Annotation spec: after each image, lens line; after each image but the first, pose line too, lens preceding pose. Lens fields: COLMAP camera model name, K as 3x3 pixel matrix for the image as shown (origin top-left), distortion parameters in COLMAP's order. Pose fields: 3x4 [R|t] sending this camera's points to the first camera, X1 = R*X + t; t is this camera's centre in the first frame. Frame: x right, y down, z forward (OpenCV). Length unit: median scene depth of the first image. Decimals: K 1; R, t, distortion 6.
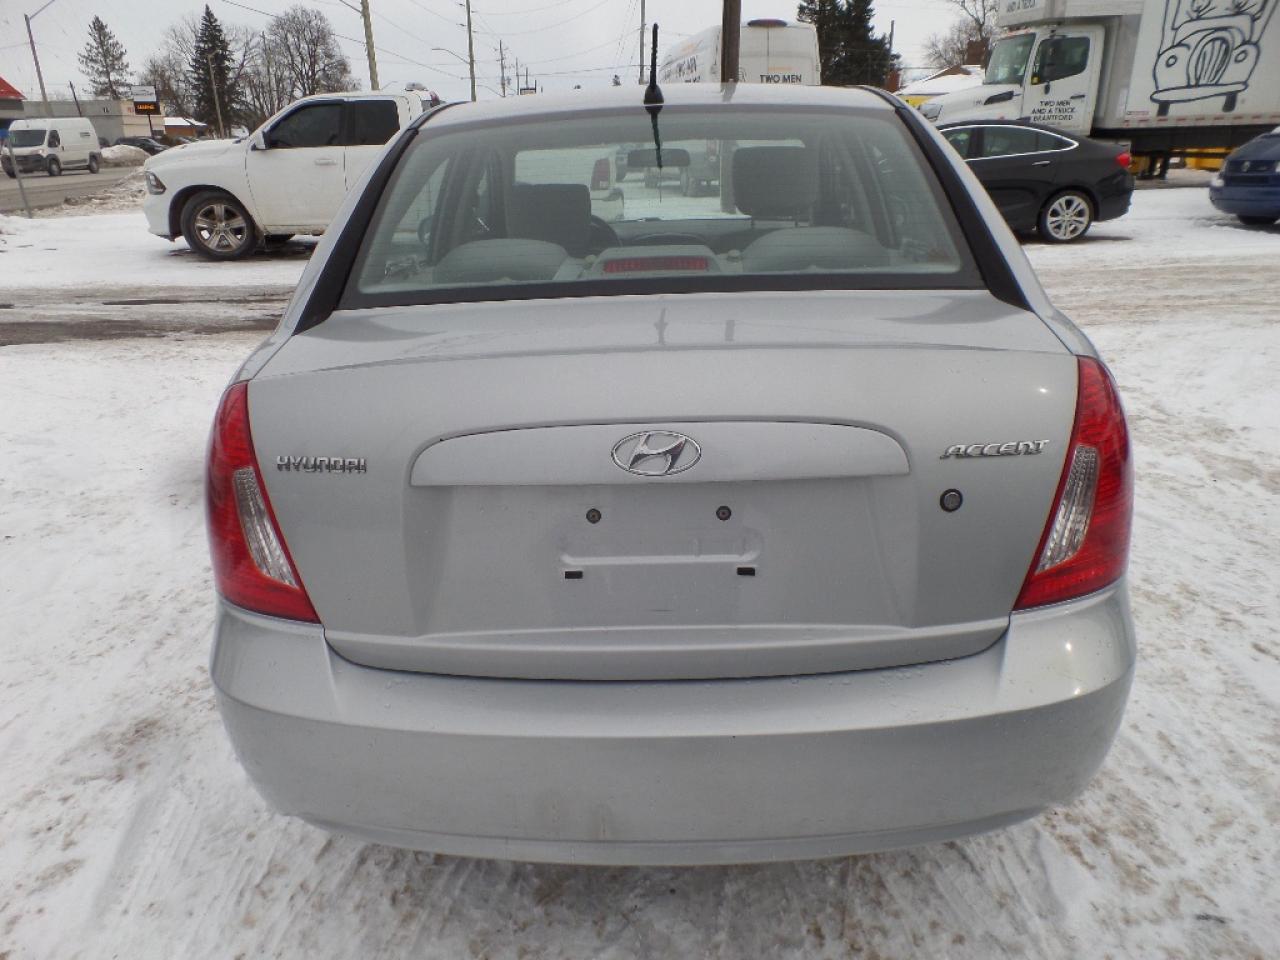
lens RADIAL K [[891.1, 0, 643.2], [0, 891.1, 488.0], [0, 0, 1]] dist [0.002488, 0.002273]
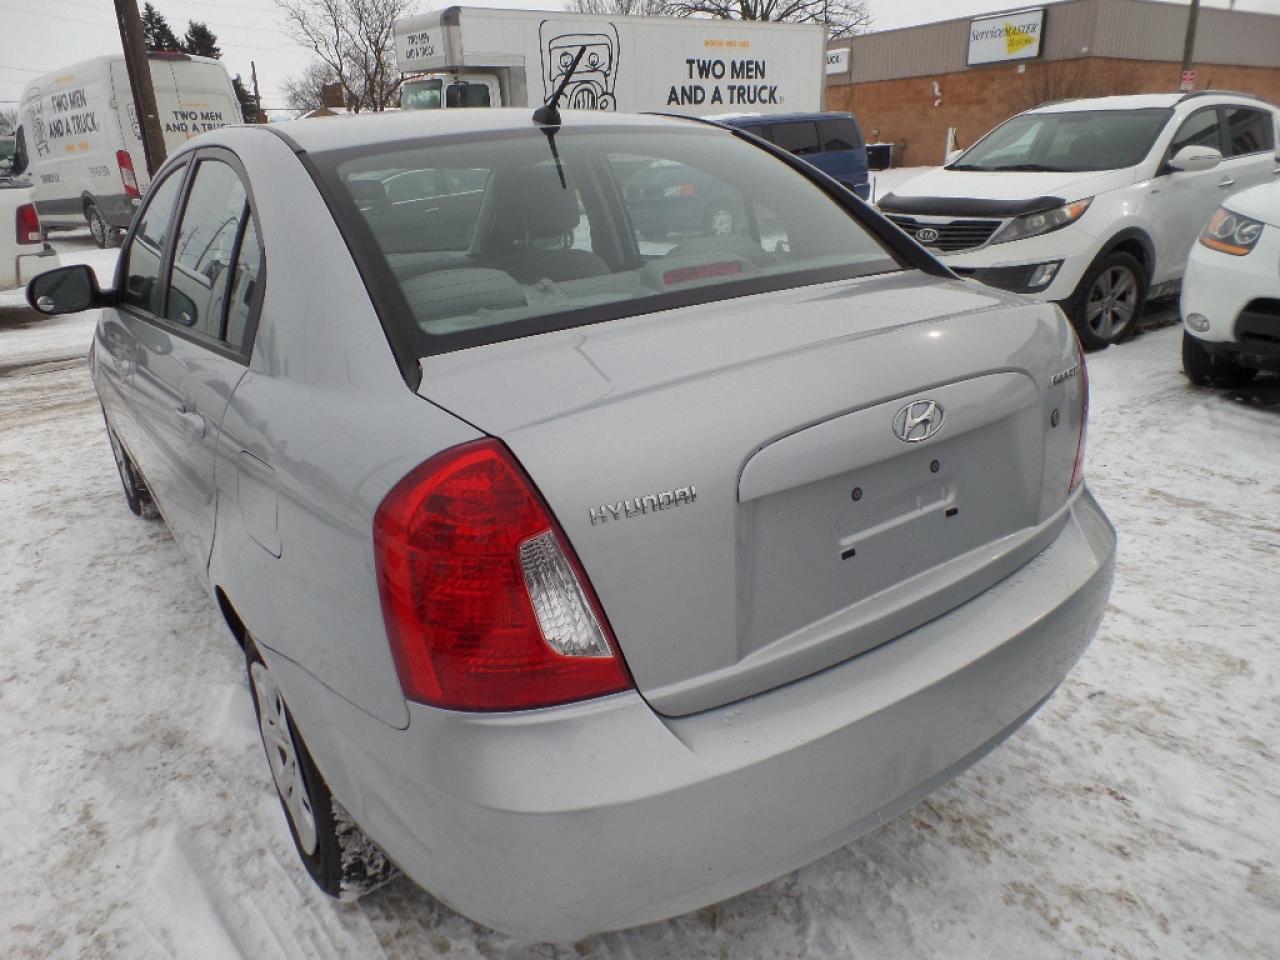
lens RADIAL K [[878.1, 0, 640.0], [0, 878.1, 480.0], [0, 0, 1]] dist [0.005202, 0.002525]
pose [[0.805680, -0.214546, 0.552132, -0.534141], [0.237840, 0.970835, 0.030185, -0.049907], [-0.542505, 0.106999, 0.833210, 0.166173]]
